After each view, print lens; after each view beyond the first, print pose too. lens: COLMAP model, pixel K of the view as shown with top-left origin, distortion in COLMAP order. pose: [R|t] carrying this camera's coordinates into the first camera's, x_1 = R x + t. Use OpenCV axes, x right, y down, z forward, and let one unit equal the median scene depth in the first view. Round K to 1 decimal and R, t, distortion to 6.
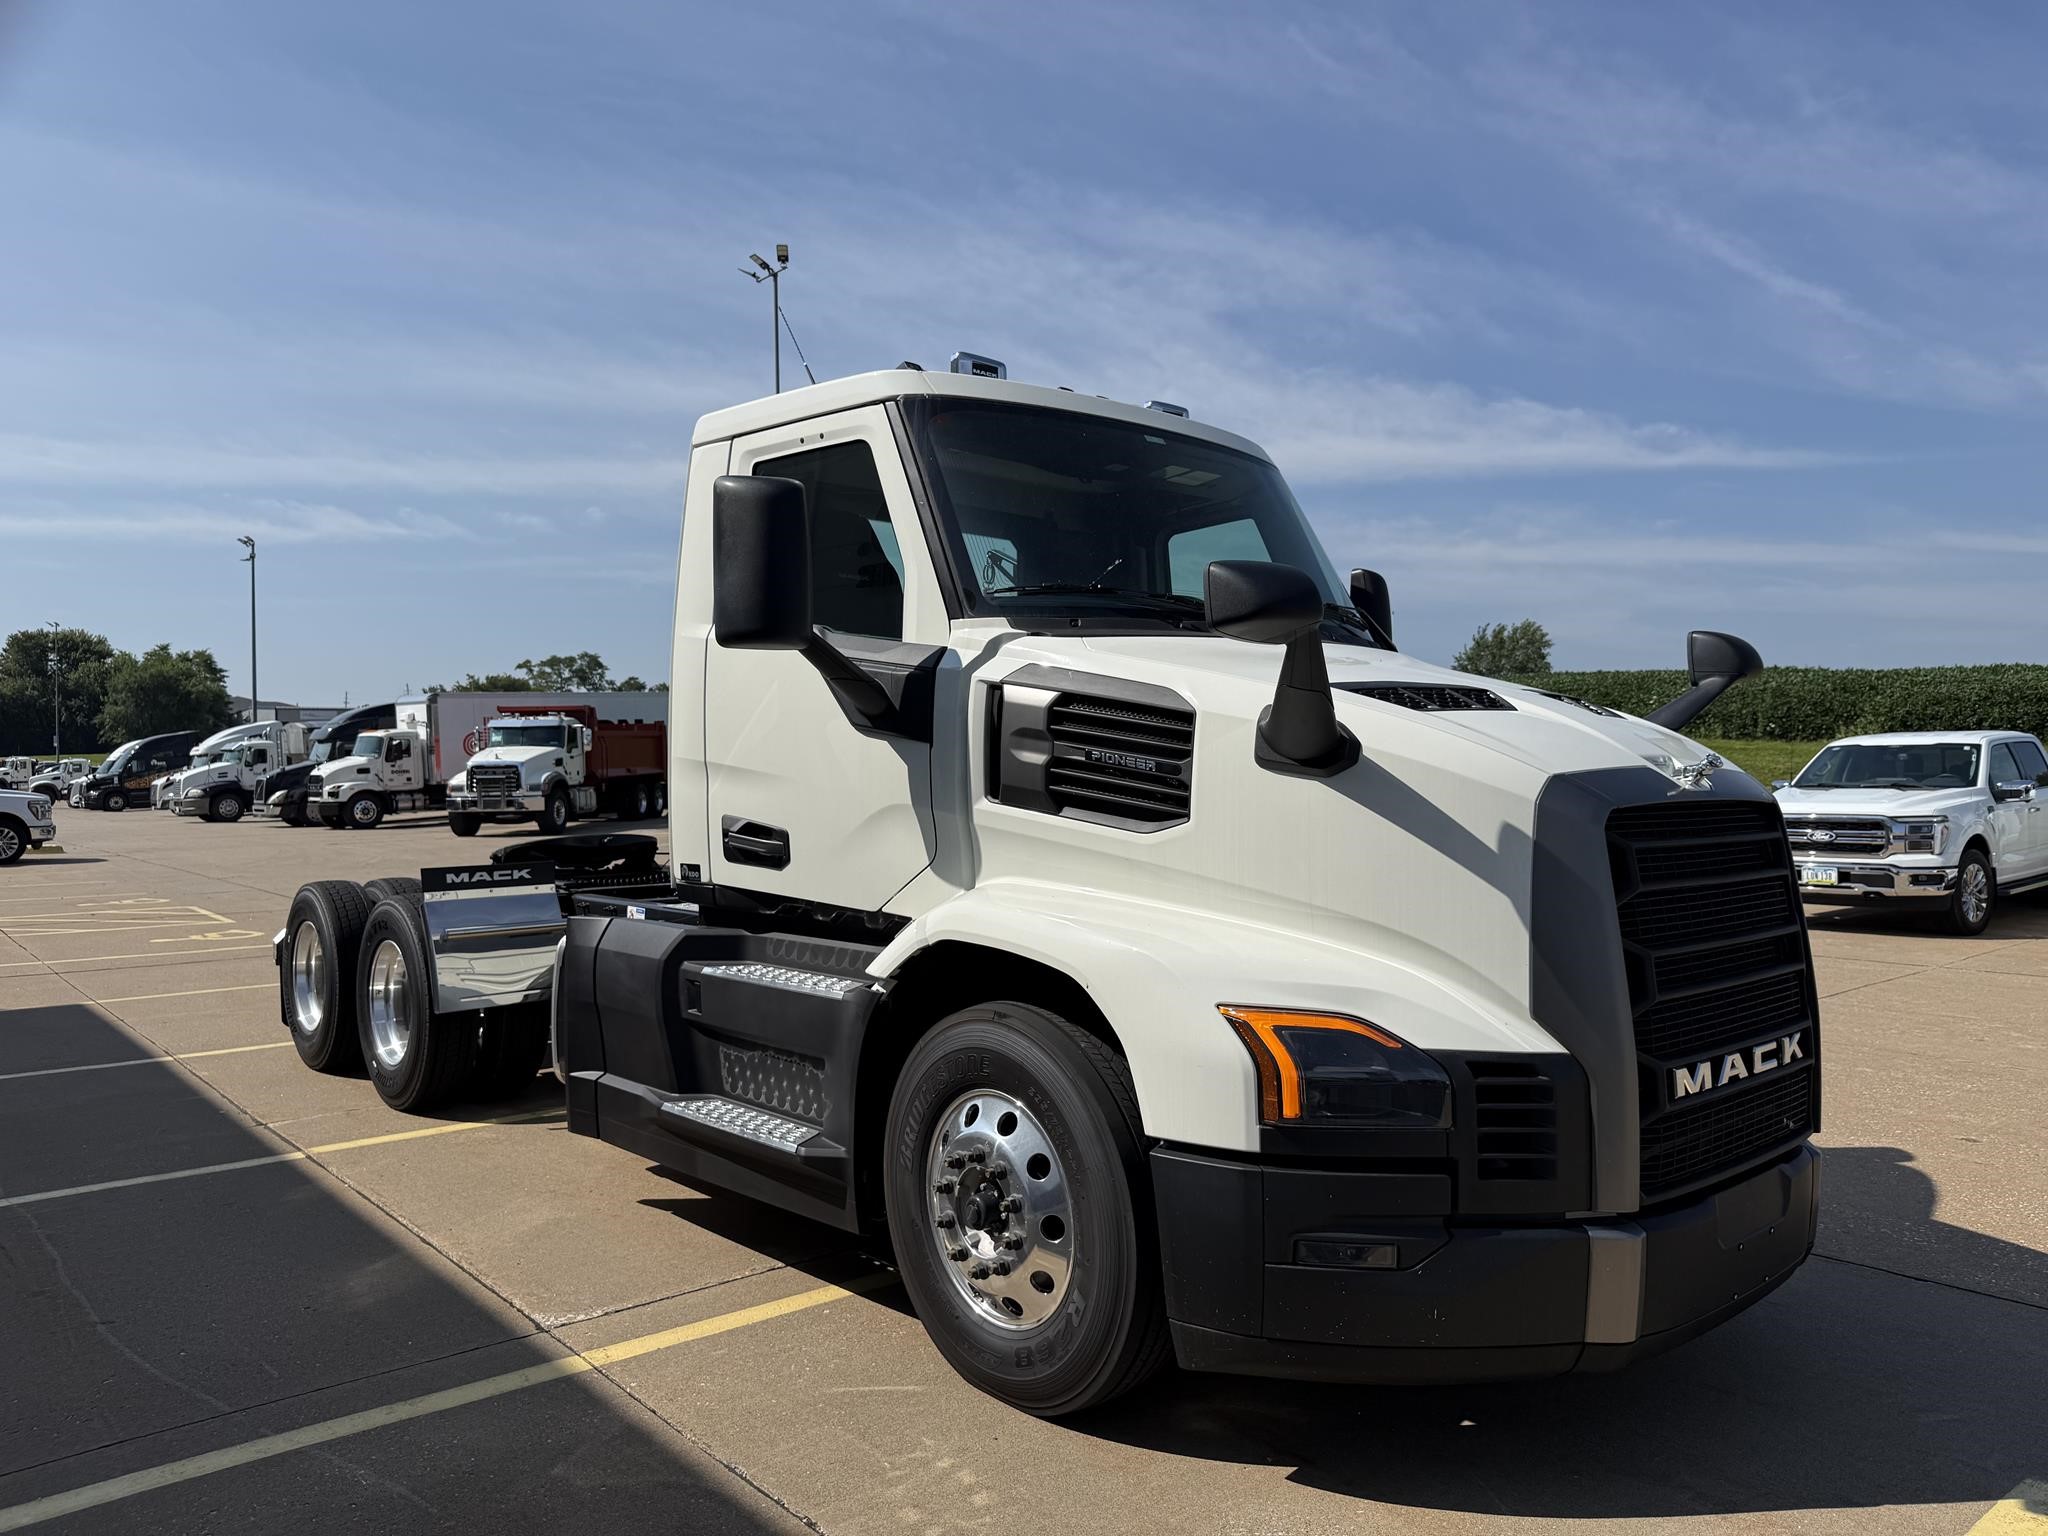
lens RADIAL K [[1450.2, 0, 1020.6], [0, 1450.2, 762.1], [0, 0, 1]] dist [0.046604, -0.063078]
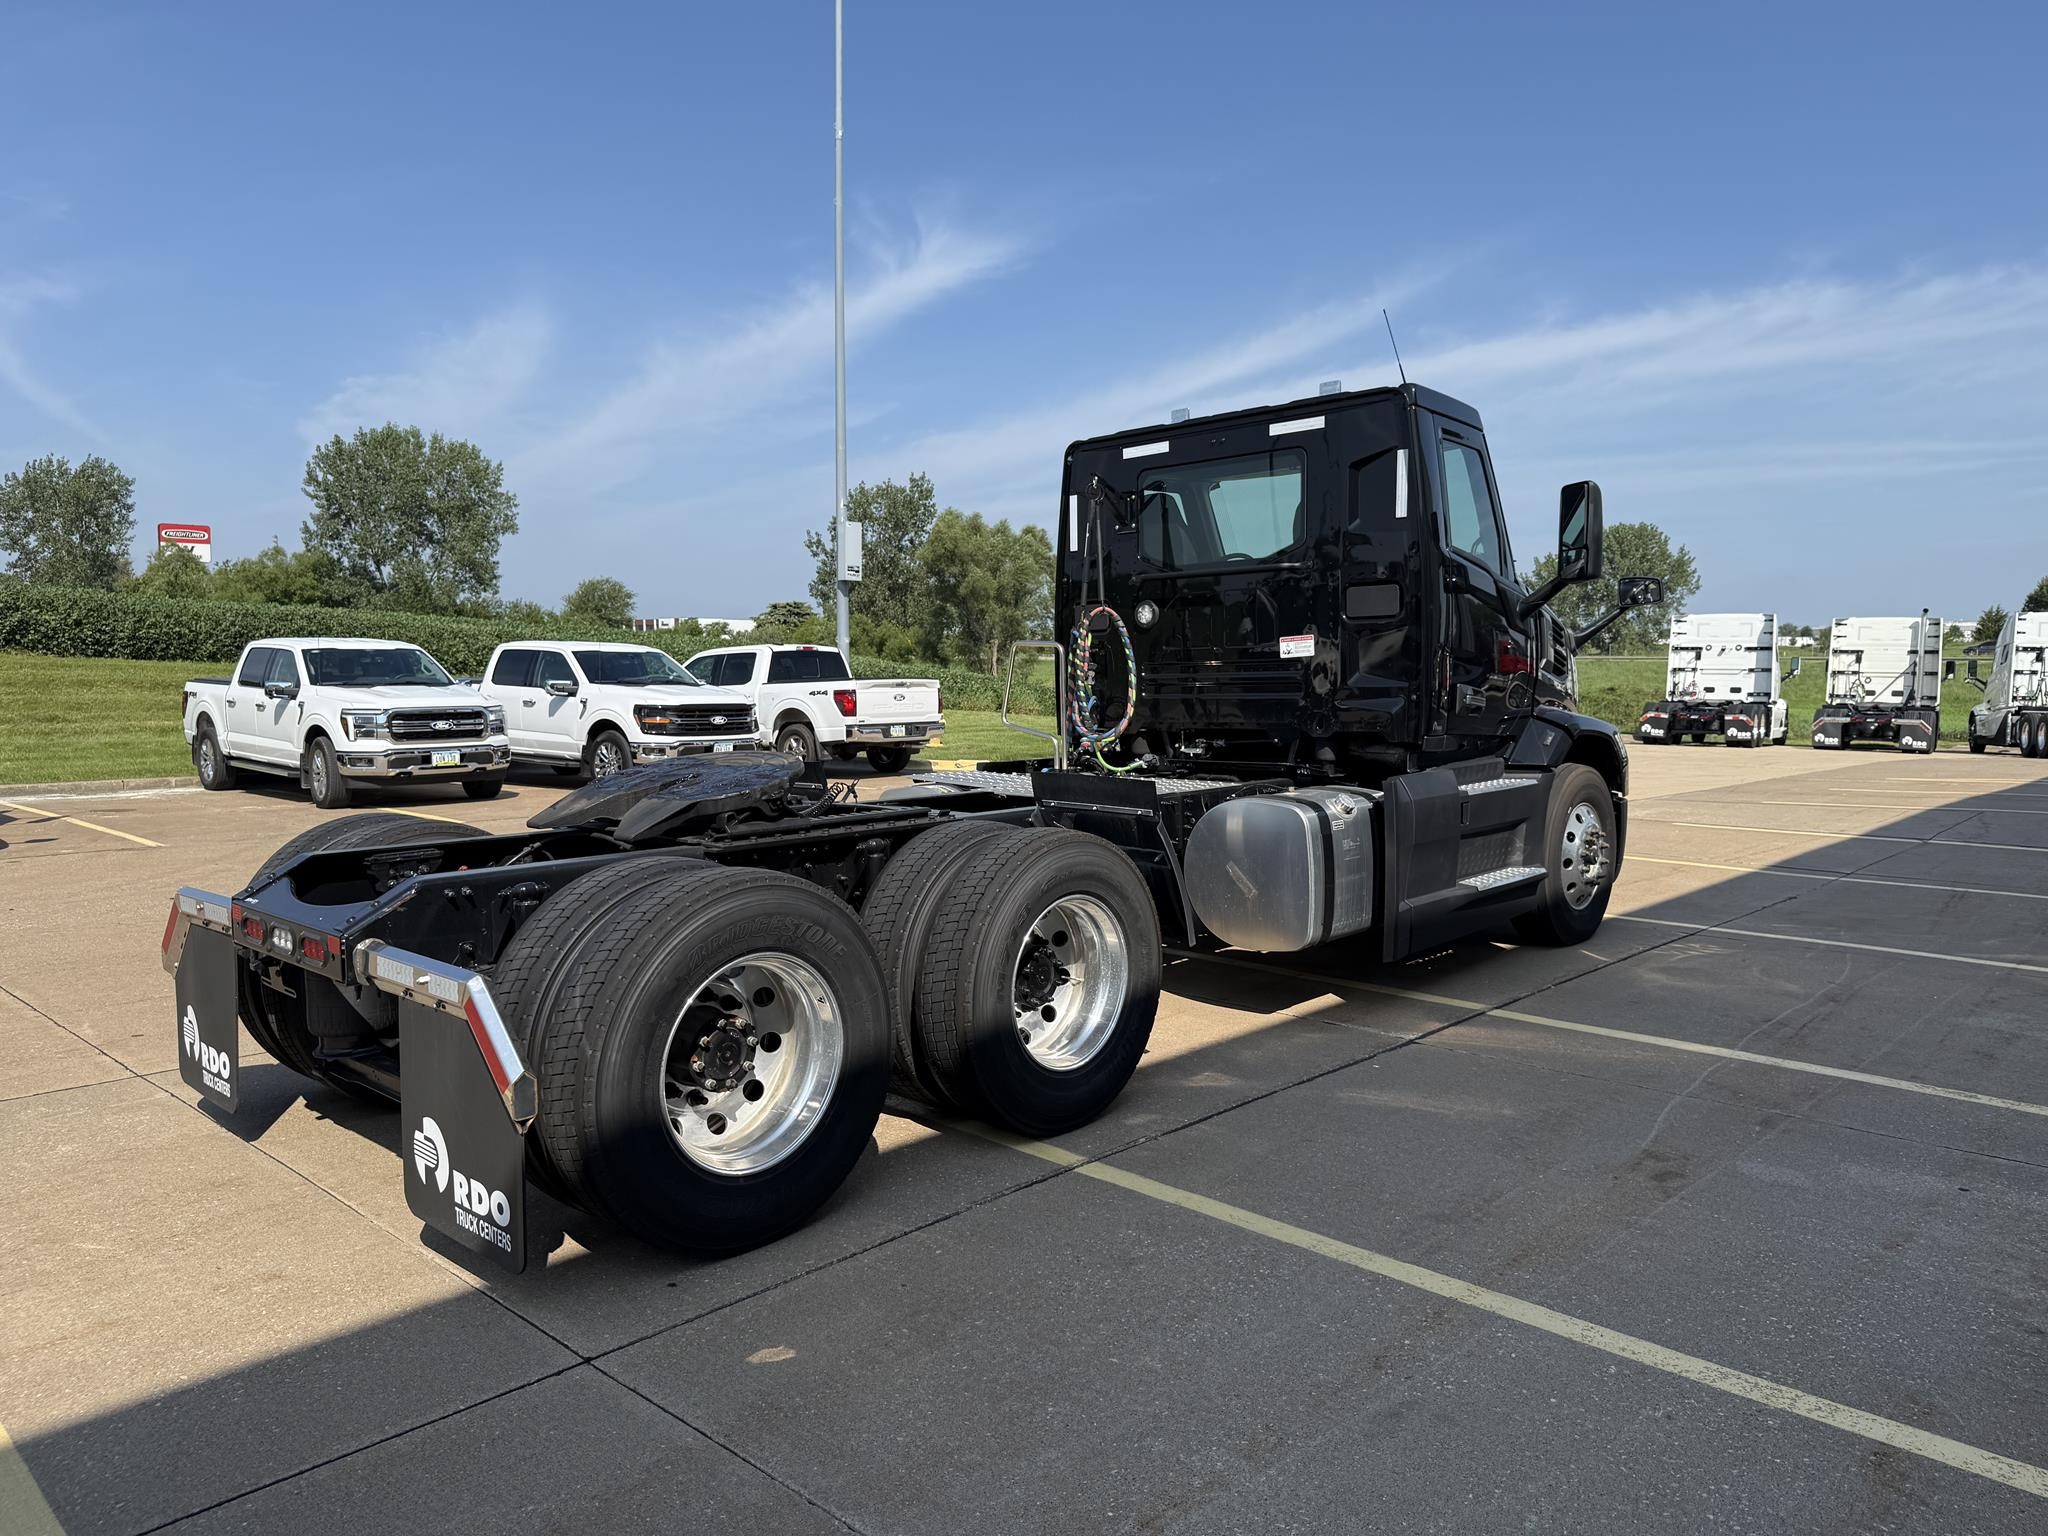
lens RADIAL K [[1450.2, 0, 1005.8], [0, 1450.2, 804.1], [0, 0, 1]] dist [0.046604, -0.063078]
pose [[-0.095157, -0.085887, 0.991750, -1.676266], [-0.003515, 0.996294, 0.085944, 0.031520], [-0.995456, 0.004692, -0.095107, 1.727102]]
